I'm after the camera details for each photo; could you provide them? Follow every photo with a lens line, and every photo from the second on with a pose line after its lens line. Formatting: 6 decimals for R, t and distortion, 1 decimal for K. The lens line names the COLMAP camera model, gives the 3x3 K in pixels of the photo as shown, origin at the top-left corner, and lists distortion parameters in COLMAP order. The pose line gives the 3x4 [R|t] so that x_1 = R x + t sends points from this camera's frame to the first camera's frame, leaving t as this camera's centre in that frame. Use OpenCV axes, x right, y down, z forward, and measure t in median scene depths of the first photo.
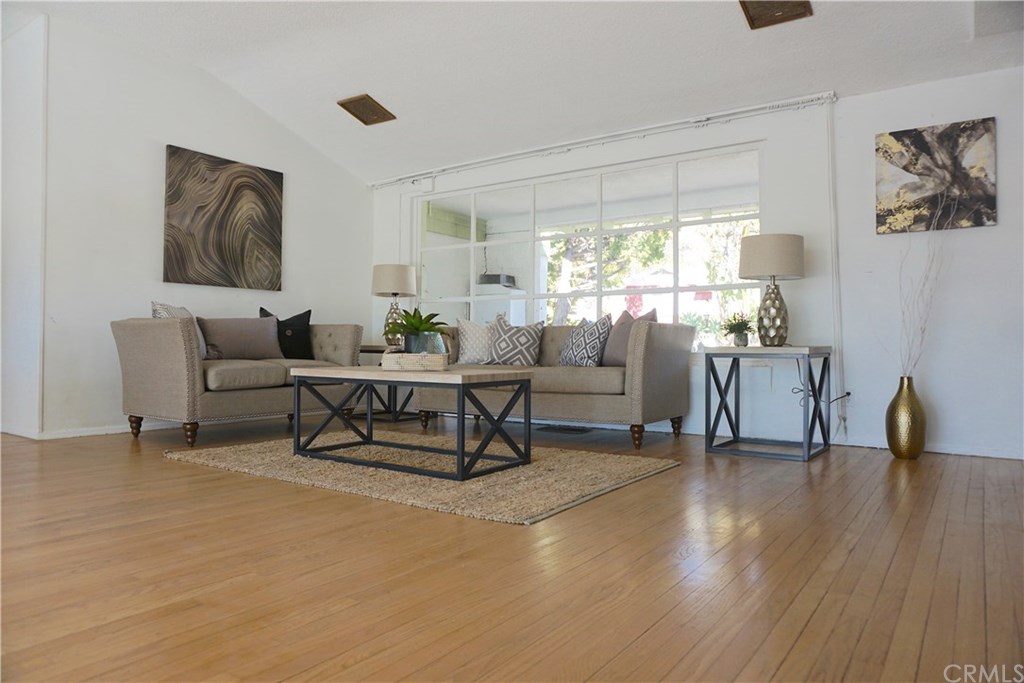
lens RADIAL K [[685.2, 0, 508.1], [0, 685.2, 338.8], [0, 0, 1]] dist [-0.040566, 0.018650]
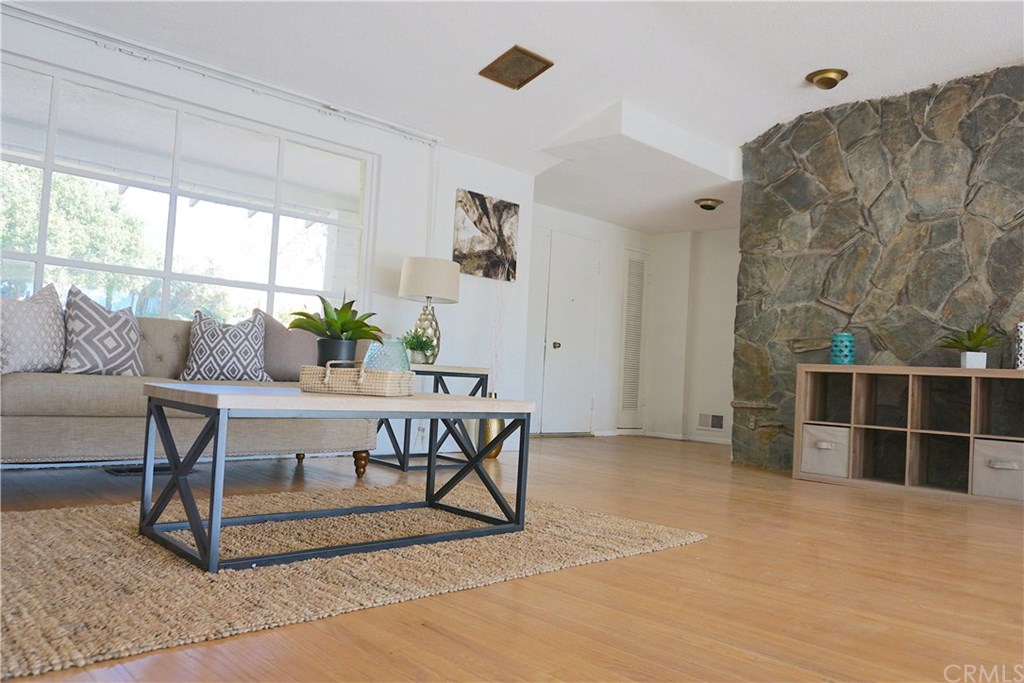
lens RADIAL K [[753.8, 0, 516.7], [0, 753.8, 345.6], [0, 0, 1]] dist [-0.031761, -0.000966]
pose [[0.198327, 0.046372, 0.979038, -0.747278], [-0.066113, 0.997238, -0.033841, 0.012700], [-0.977904, -0.058015, 0.200845, 0.644320]]
